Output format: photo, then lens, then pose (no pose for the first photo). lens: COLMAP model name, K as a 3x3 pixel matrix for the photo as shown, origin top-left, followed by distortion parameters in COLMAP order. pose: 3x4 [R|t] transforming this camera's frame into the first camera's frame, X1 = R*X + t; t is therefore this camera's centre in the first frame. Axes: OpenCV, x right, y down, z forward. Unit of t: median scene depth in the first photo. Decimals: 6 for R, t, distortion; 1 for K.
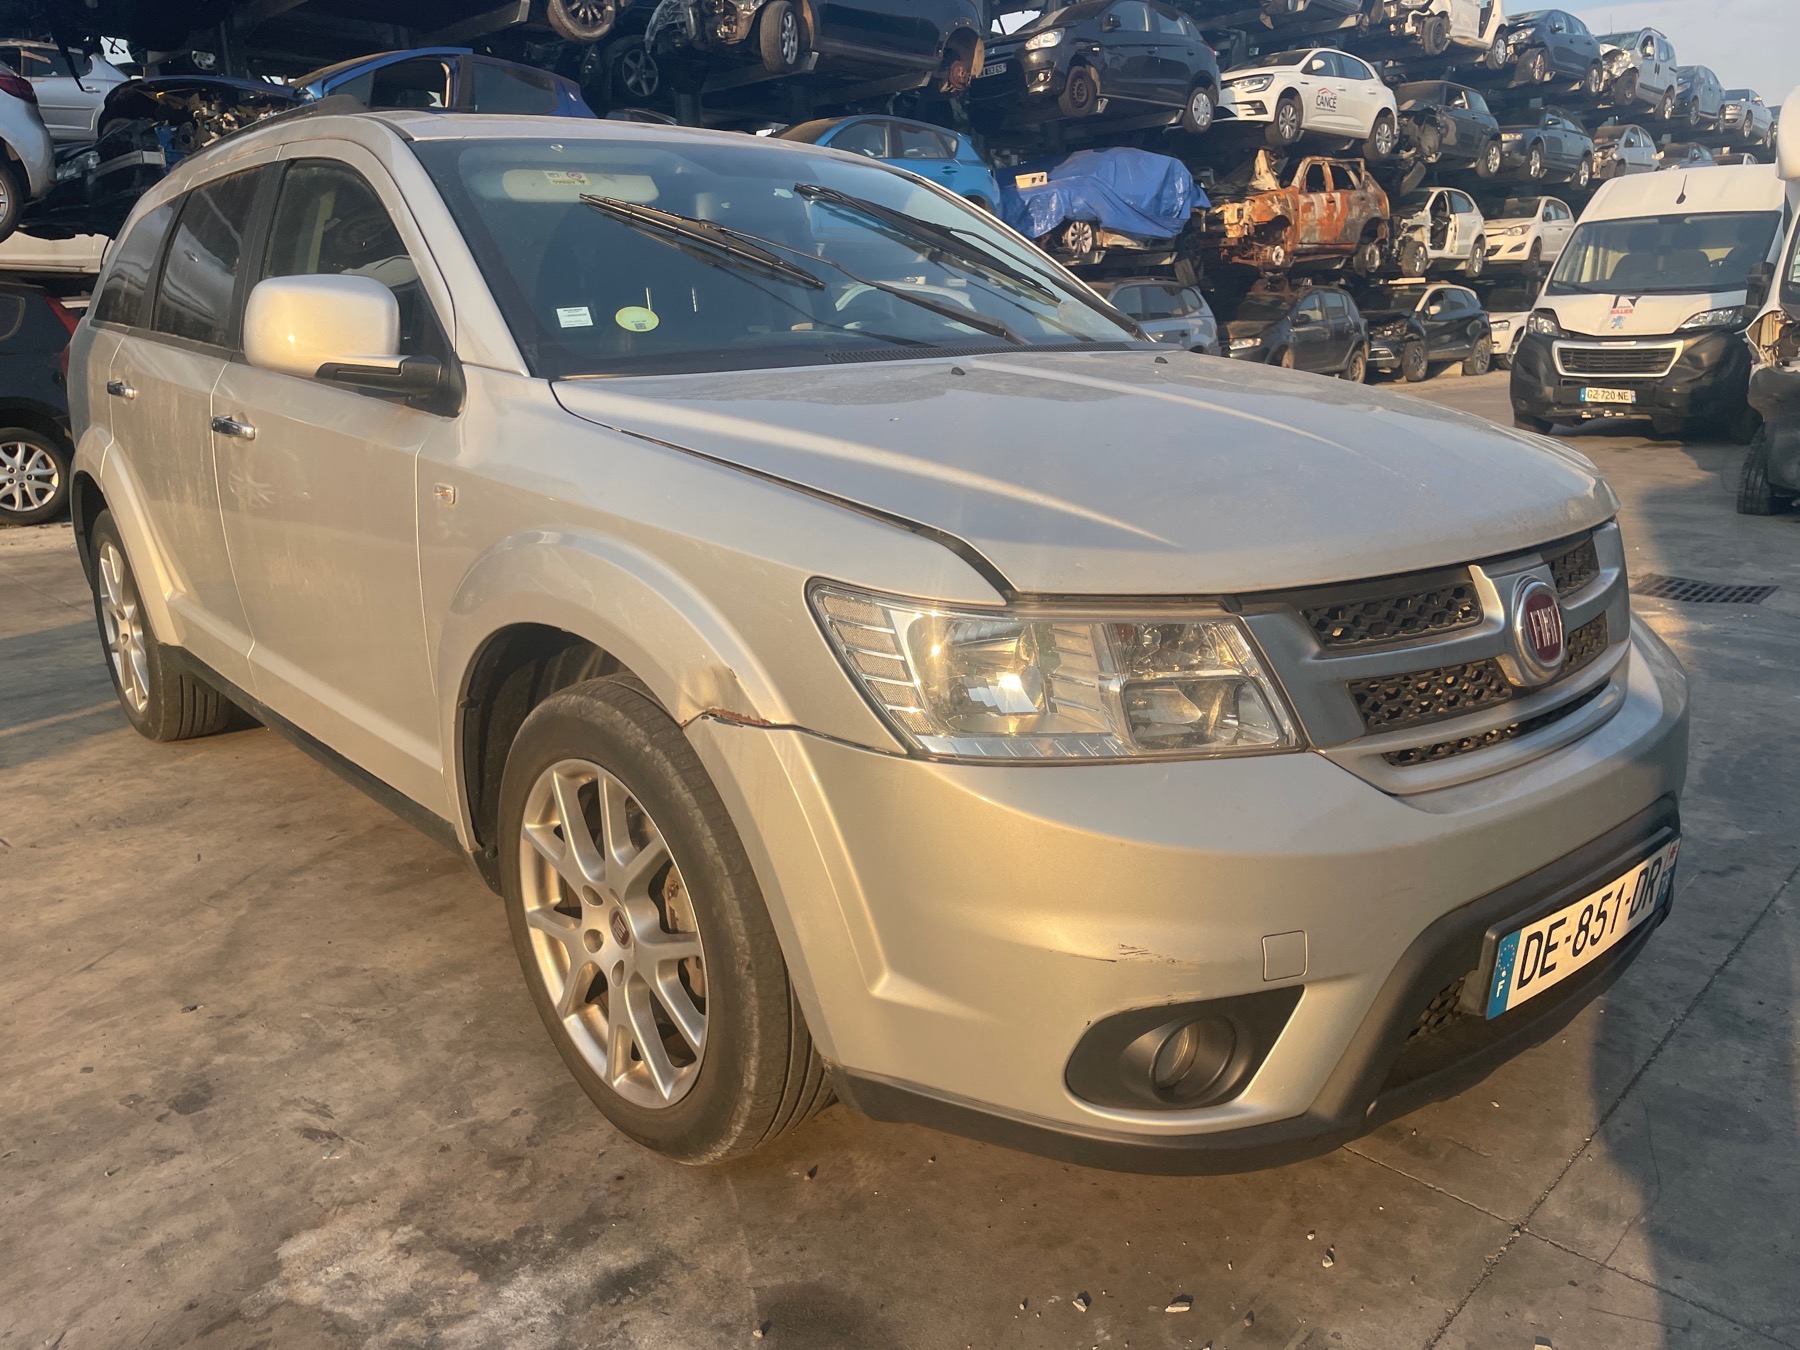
lens RADIAL K [[1399.0, 0, 900.0], [0, 1399.0, 675.0], [0, 0, 1]] dist [0.089770, -0.137955]
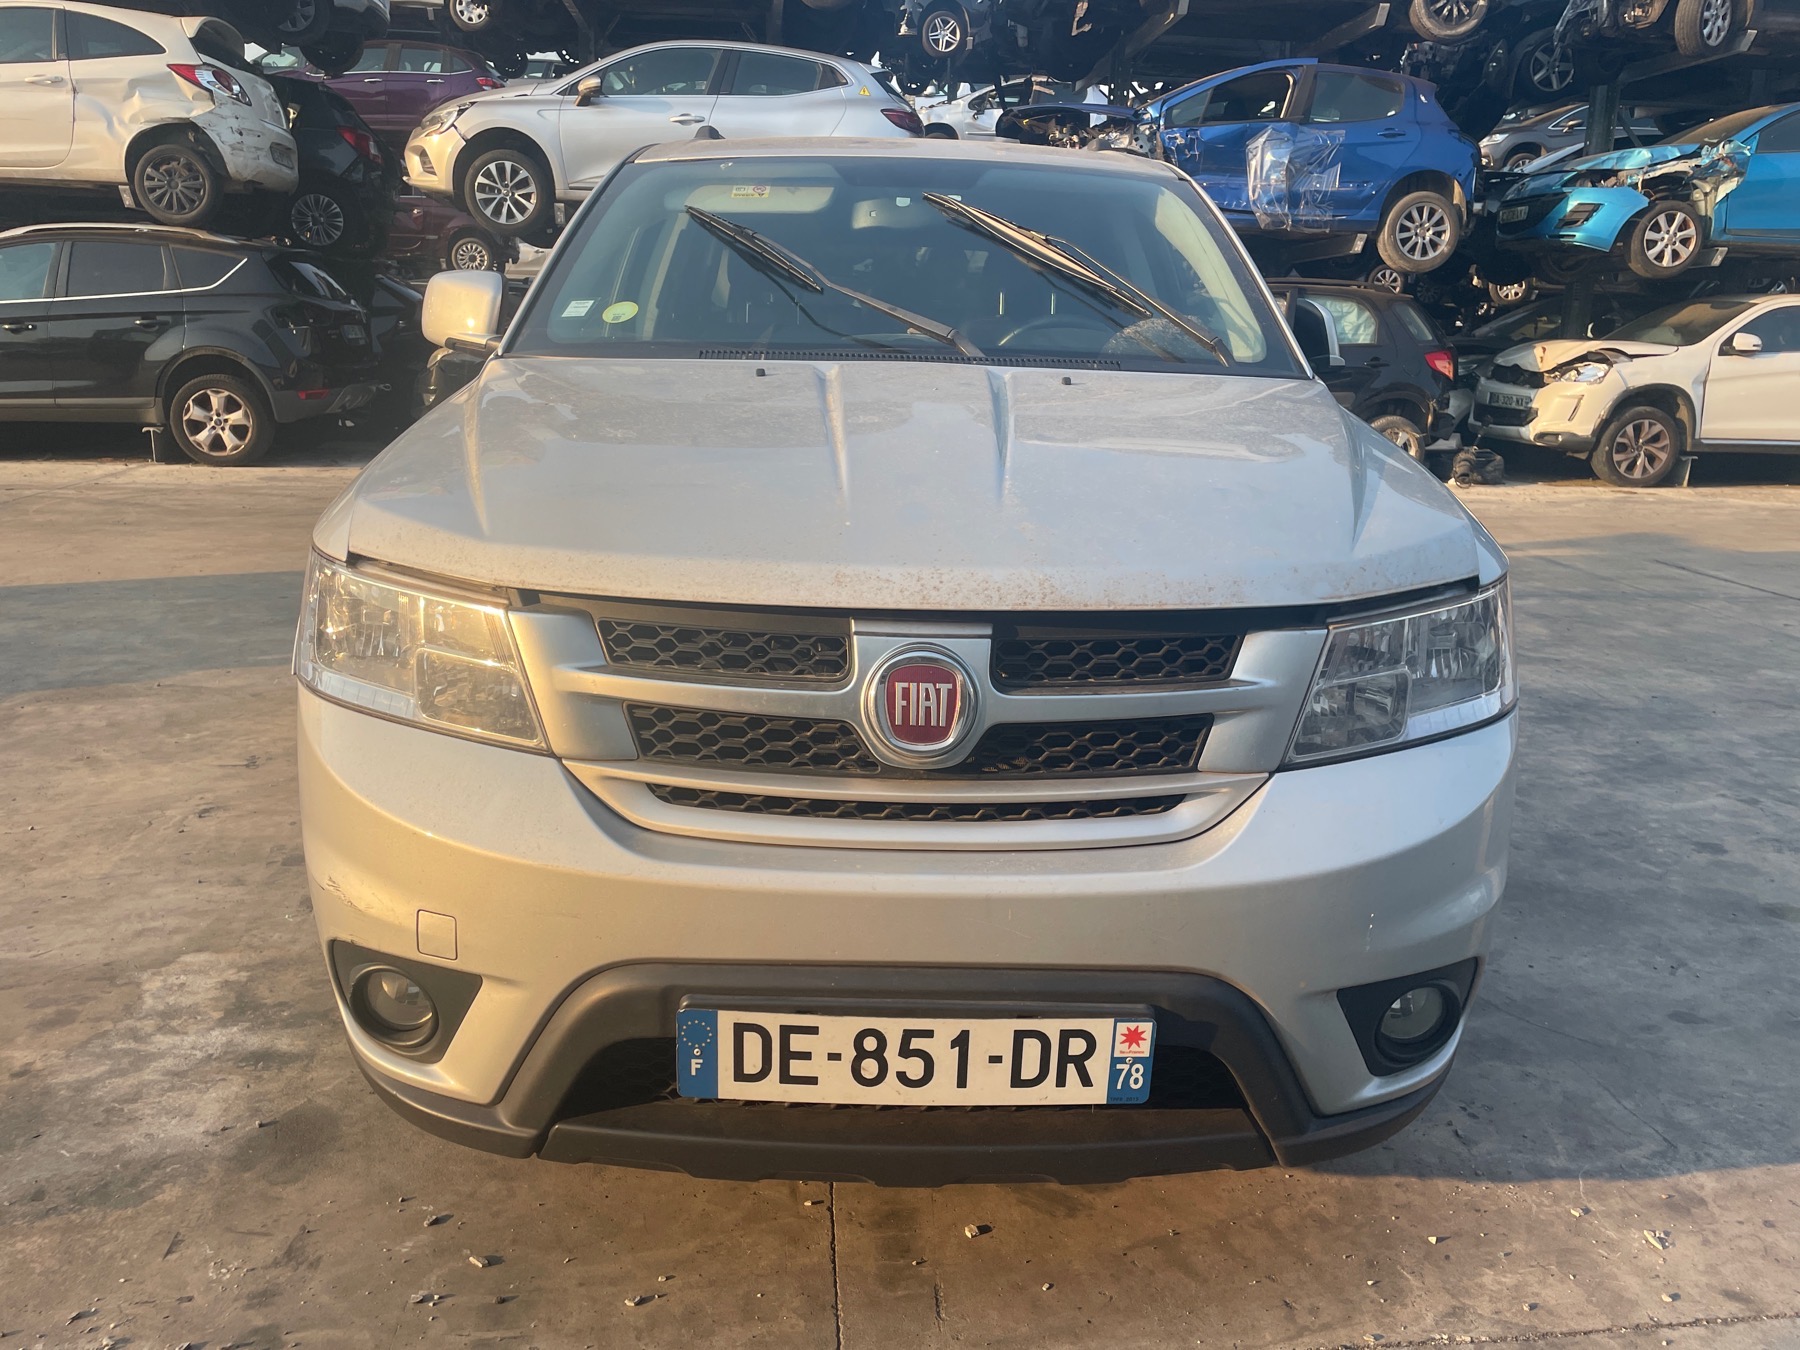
lens RADIAL K [[1377.6, 0, 900.0], [0, 1377.6, 675.0], [0, 0, 1]] dist [0.083297, -0.132066]
pose [[0.767330, 0.187636, -0.613187, 0.157253], [-0.187566, 0.980086, 0.065192, -0.016578], [0.613208, 0.064989, 0.787243, 0.056004]]
